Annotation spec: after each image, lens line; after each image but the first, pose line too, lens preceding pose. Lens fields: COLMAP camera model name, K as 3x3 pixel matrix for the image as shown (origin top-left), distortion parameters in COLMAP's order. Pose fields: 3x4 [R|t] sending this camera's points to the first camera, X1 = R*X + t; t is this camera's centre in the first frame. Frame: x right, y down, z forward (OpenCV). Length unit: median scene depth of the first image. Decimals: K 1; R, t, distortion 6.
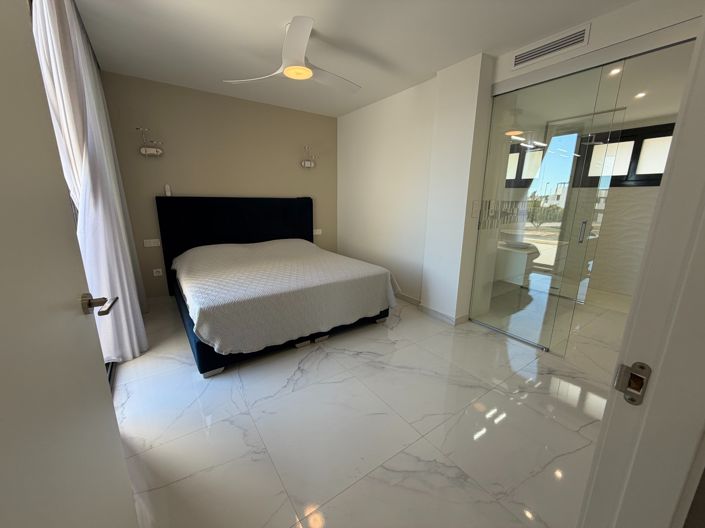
lens RADIAL K [[282.5, 0, 354.1], [0, 282.5, 264.9], [0, 0, 1]] dist [-0.001855, 0.001162]
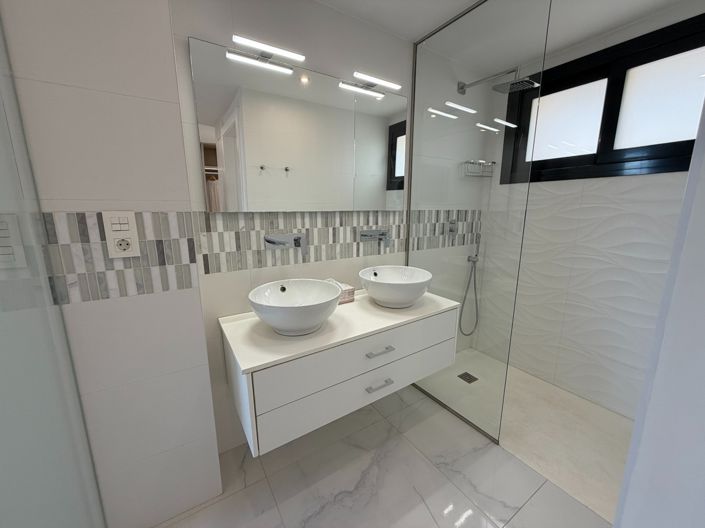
lens RADIAL K [[282.5, 0, 355.5], [0, 282.5, 262.2], [0, 0, 1]] dist [-0.001855, 0.001162]
pose [[0.998928, -0.002545, -0.046226, 0.768832], [0.000430, 0.998955, -0.045705, -0.153849], [0.046294, 0.045636, 0.997885, 0.684320]]
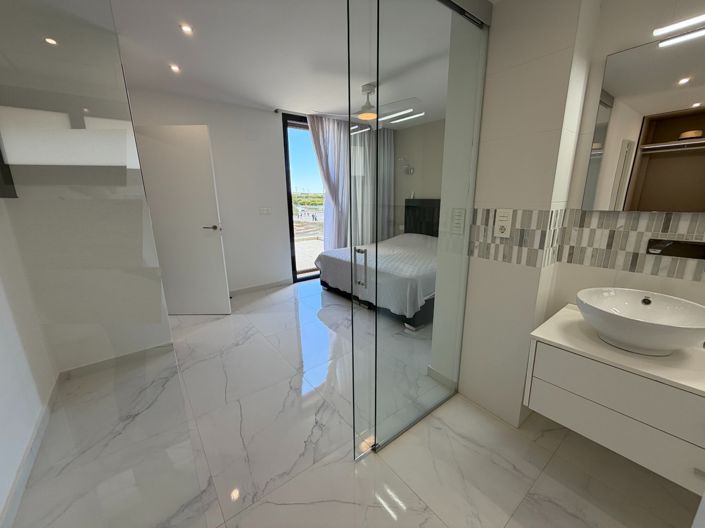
lens RADIAL K [[282.5, 0, 349.8], [0, 282.5, 270.7], [0, 0, 1]] dist [-0.001855, 0.001162]
pose [[0.036595, 0.248579, -0.967920, 1.012788], [-0.215546, 0.947734, 0.235246, -0.178372], [0.975808, 0.200023, 0.088262, 0.682742]]
